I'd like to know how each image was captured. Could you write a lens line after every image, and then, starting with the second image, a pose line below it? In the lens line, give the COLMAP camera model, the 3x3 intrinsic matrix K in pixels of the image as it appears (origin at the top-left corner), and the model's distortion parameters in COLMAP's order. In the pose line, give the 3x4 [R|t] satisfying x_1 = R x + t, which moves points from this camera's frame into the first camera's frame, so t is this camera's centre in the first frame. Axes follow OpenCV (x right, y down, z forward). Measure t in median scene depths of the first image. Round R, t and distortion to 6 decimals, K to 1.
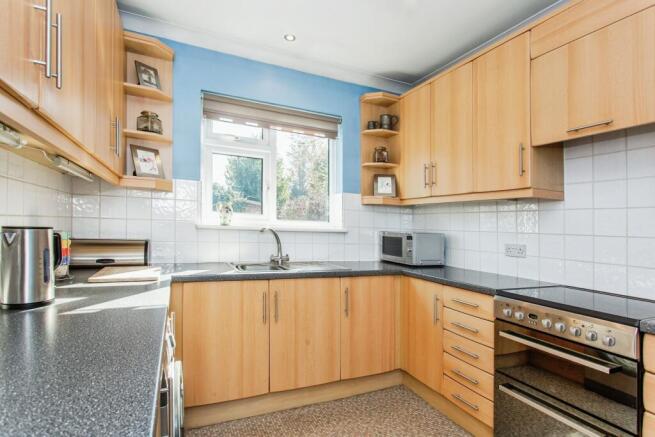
lens RADIAL K [[332.5, 0, 327.5], [0, 332.5, 218.5], [0, 0, 1]] dist [-0.000739, 0.000037]
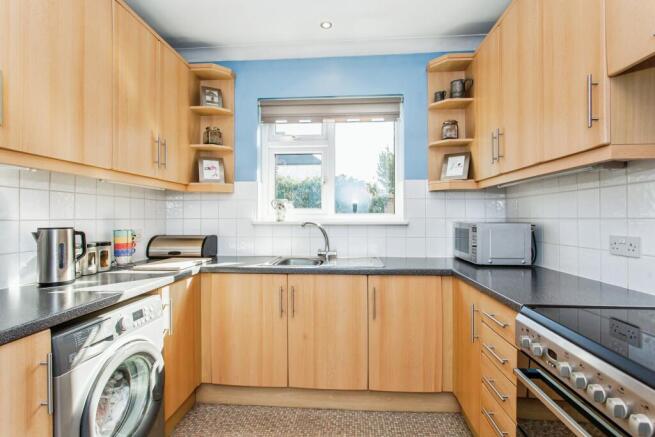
lens RADIAL K [[330.5, 0, 327.9], [0, 330.5, 215.5], [0, 0, 1]] dist [-0.001201, 0.000759]
pose [[0.873918, -0.040398, -0.484392, 0.332853], [0.043649, 0.999036, -0.004570, 0.013634], [0.484110, -0.017150, 0.874839, 0.150130]]
